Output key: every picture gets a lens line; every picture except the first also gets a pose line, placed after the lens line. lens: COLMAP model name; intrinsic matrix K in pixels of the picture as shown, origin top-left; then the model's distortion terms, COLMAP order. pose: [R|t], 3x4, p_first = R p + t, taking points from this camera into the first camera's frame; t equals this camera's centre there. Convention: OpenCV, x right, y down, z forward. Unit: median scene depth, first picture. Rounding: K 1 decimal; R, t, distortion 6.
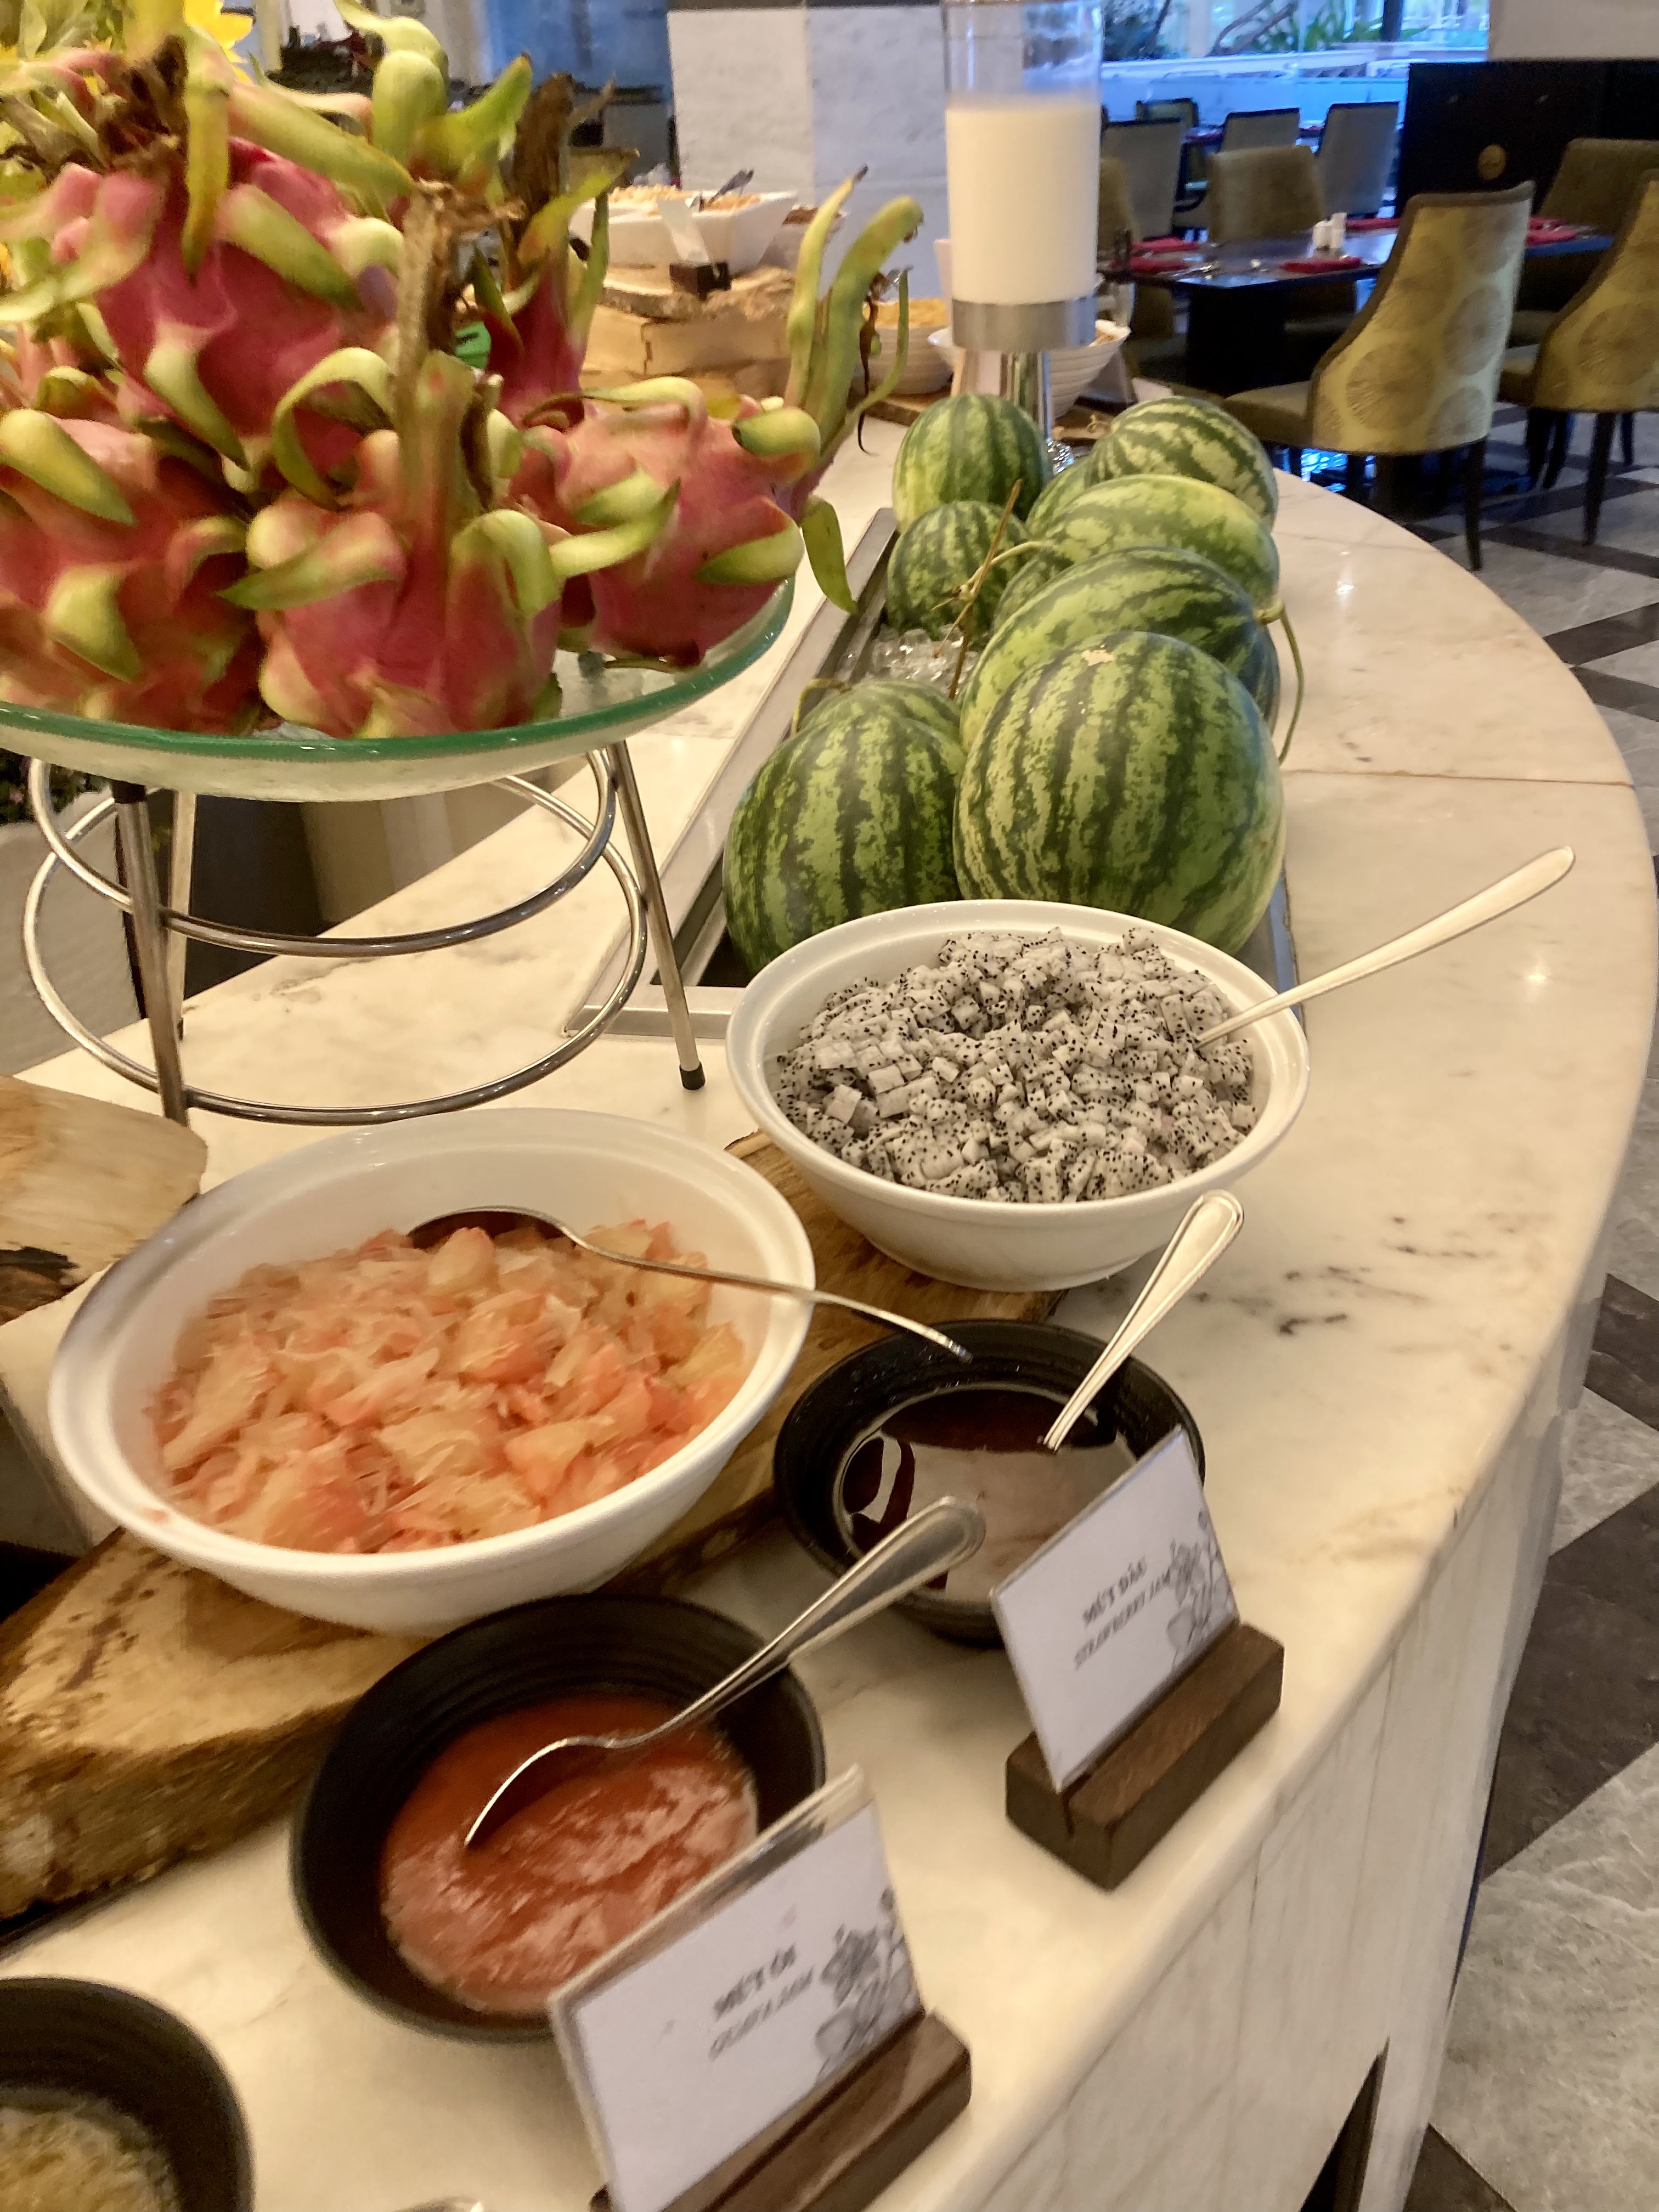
lens RADIAL K [[1811.1, 0, 837.6], [0, 1811.1, 1110.1], [0, 0, 1]] dist [0.000544, 0.029605]
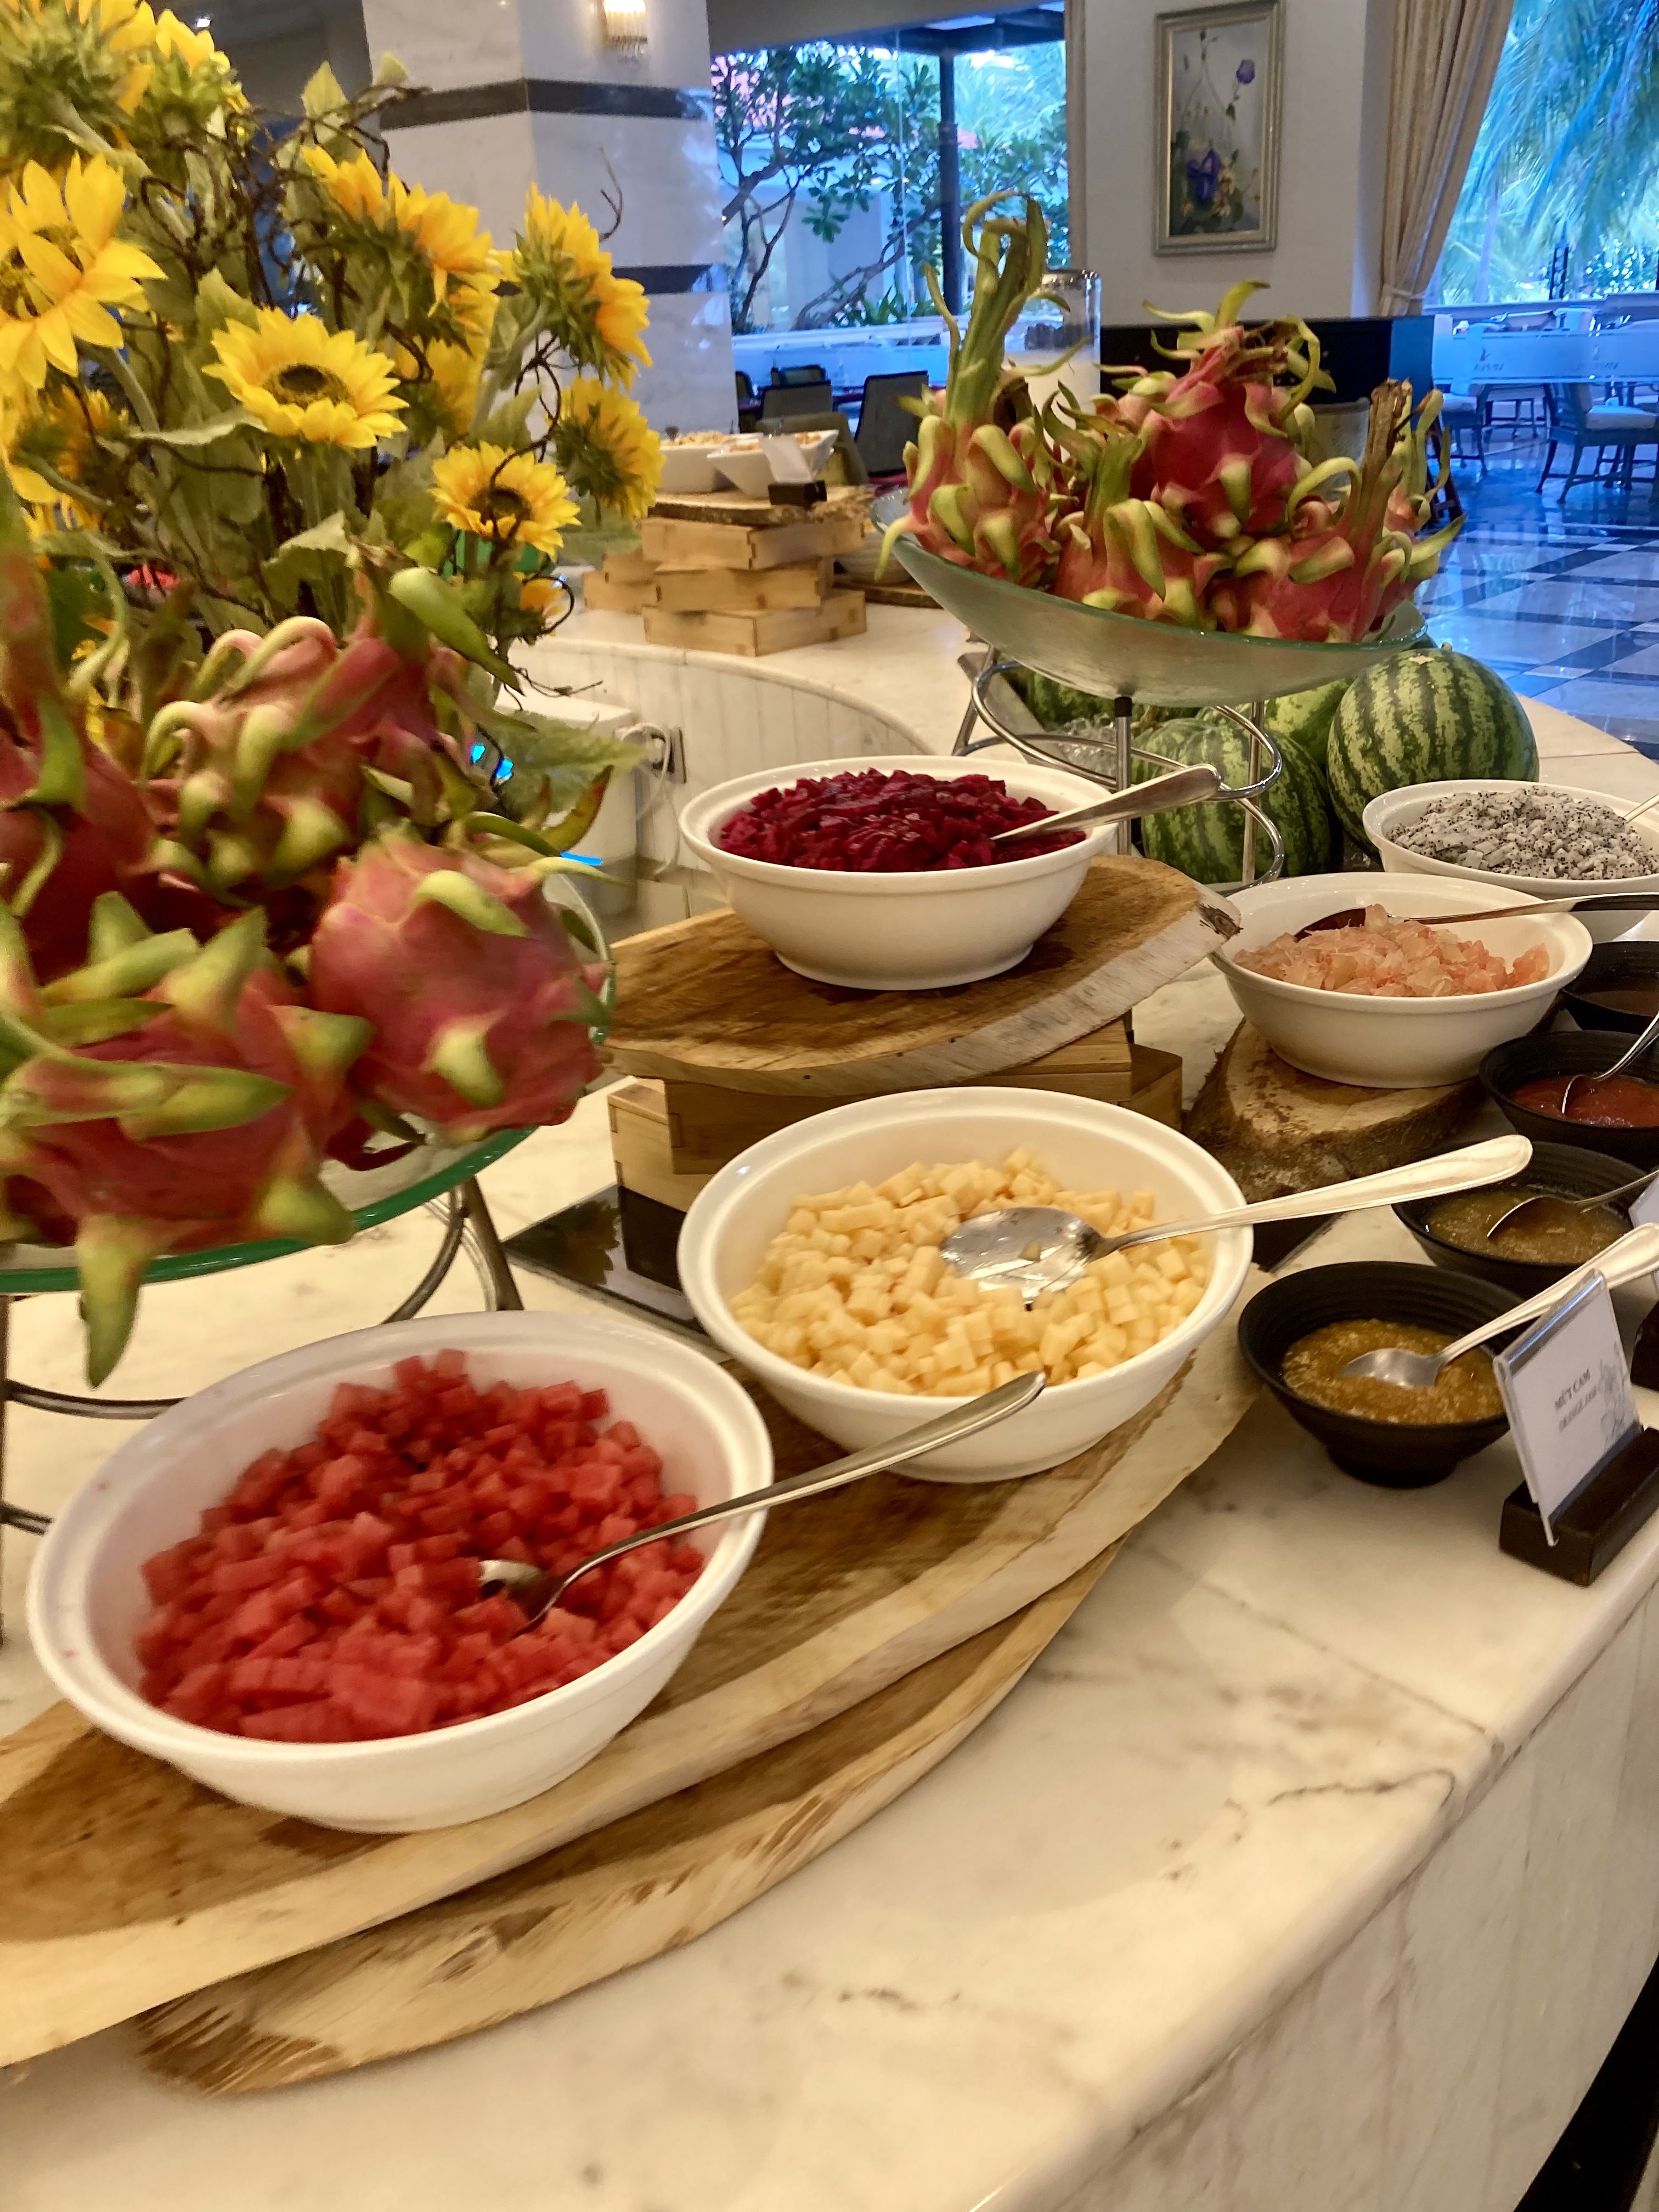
lens RADIAL K [[1811.1, 0, 822.7], [0, 1811.1, 1106.8], [0, 0, 1]] dist [0.000544, 0.029605]
pose [[0.977394, -0.108717, 0.181334, -0.665342], [0.130164, 0.985273, -0.110878, 0.240024], [-0.166609, 0.131975, 0.977151, -0.429827]]
